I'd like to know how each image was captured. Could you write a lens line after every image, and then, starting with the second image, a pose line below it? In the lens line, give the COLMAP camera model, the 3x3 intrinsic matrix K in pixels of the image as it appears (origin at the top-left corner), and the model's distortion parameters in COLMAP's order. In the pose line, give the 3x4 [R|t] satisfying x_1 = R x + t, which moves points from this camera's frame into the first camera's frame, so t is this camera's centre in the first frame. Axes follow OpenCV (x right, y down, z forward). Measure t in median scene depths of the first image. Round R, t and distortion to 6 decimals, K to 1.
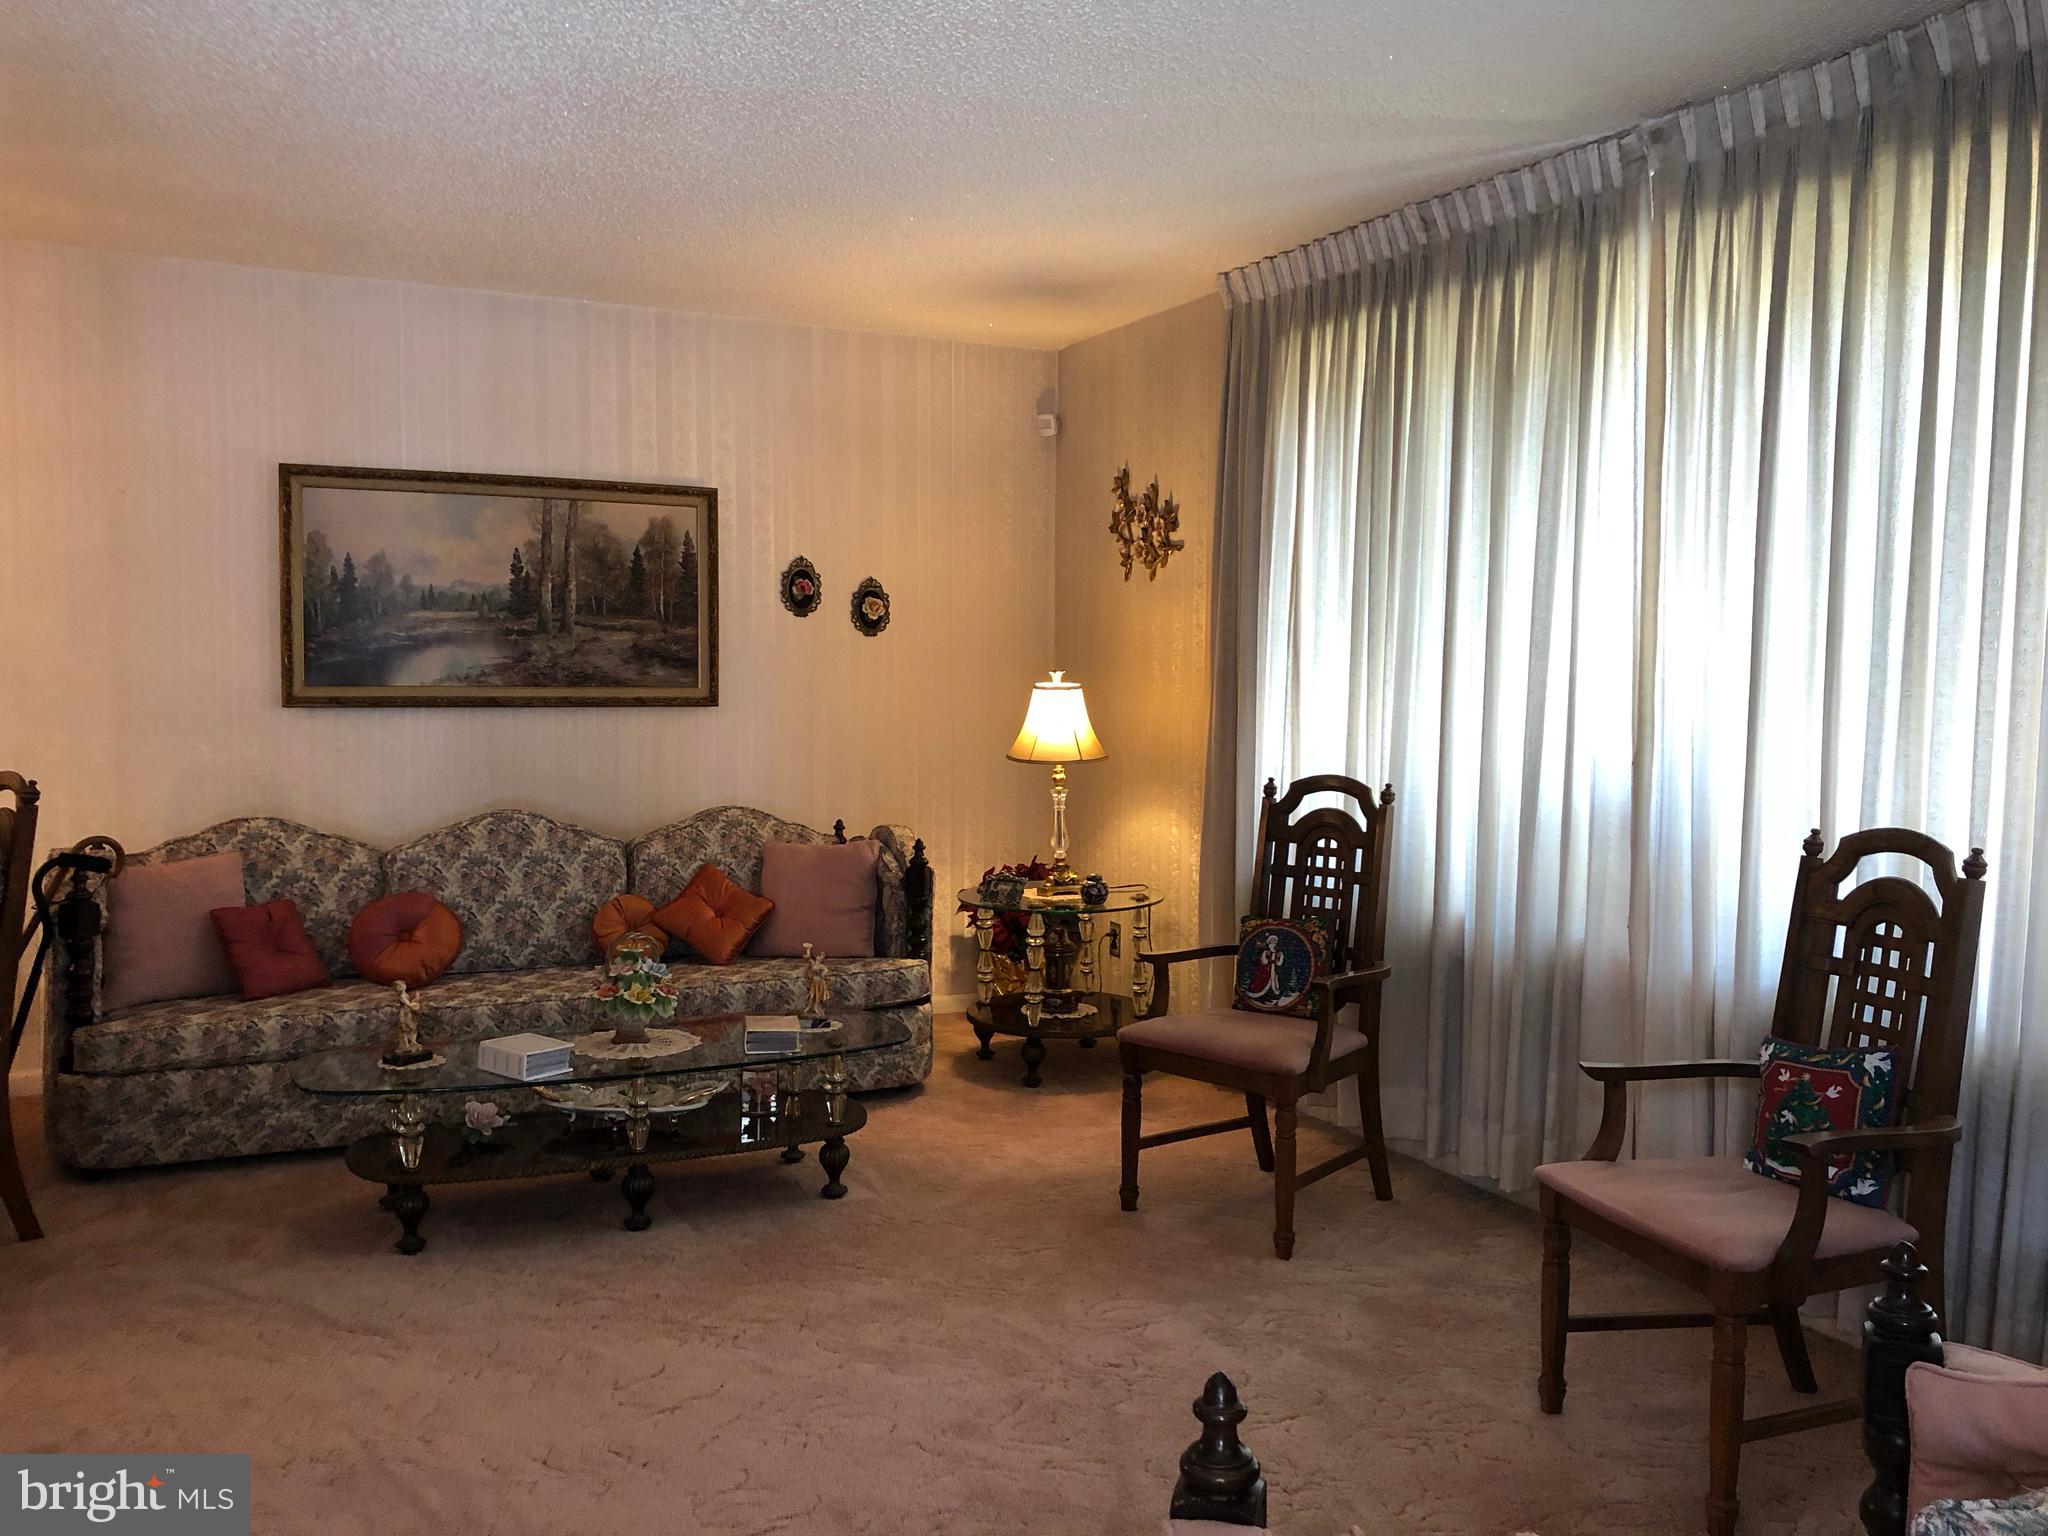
lens RADIAL K [[1654.2, 0, 1014.9], [0, 1654.2, 762.2], [0, 0, 1]] dist [0.060258, -0.064704]
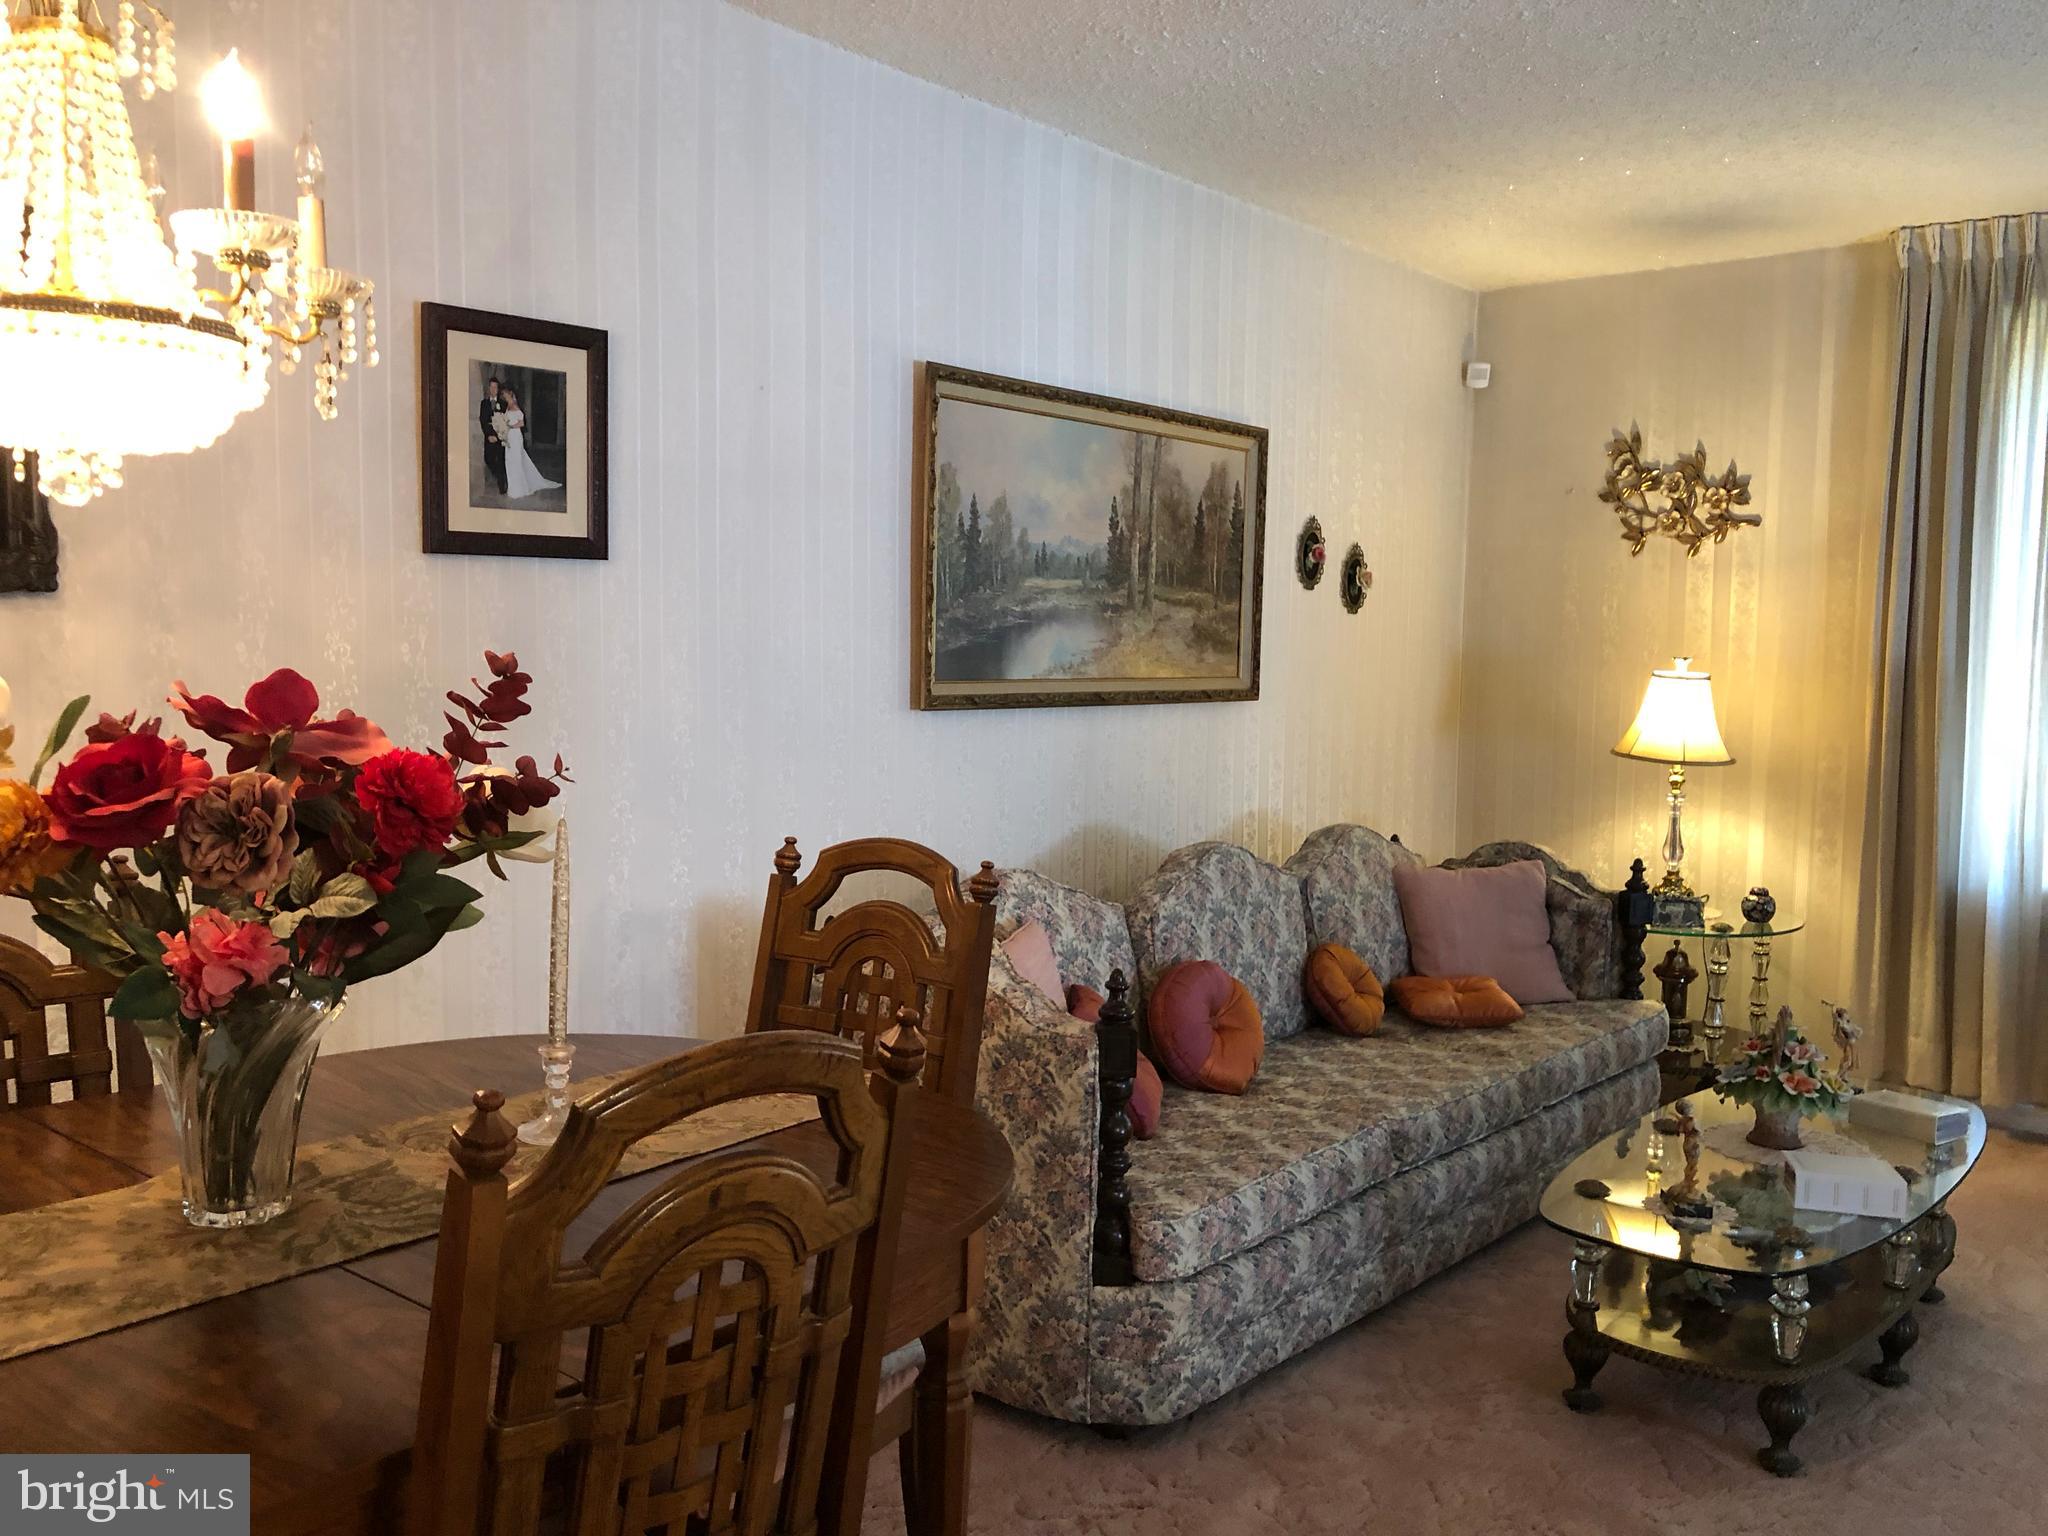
lens RADIAL K [[1654.2, 0, 1024.7], [0, 1654.2, 774.8], [0, 0, 1]] dist [0.060258, -0.064704]
pose [[0.916697, -0.025176, 0.398789, -0.640049], [0.012639, 0.999341, 0.034036, -0.027624], [-0.399383, -0.026160, 0.916411, 0.317714]]
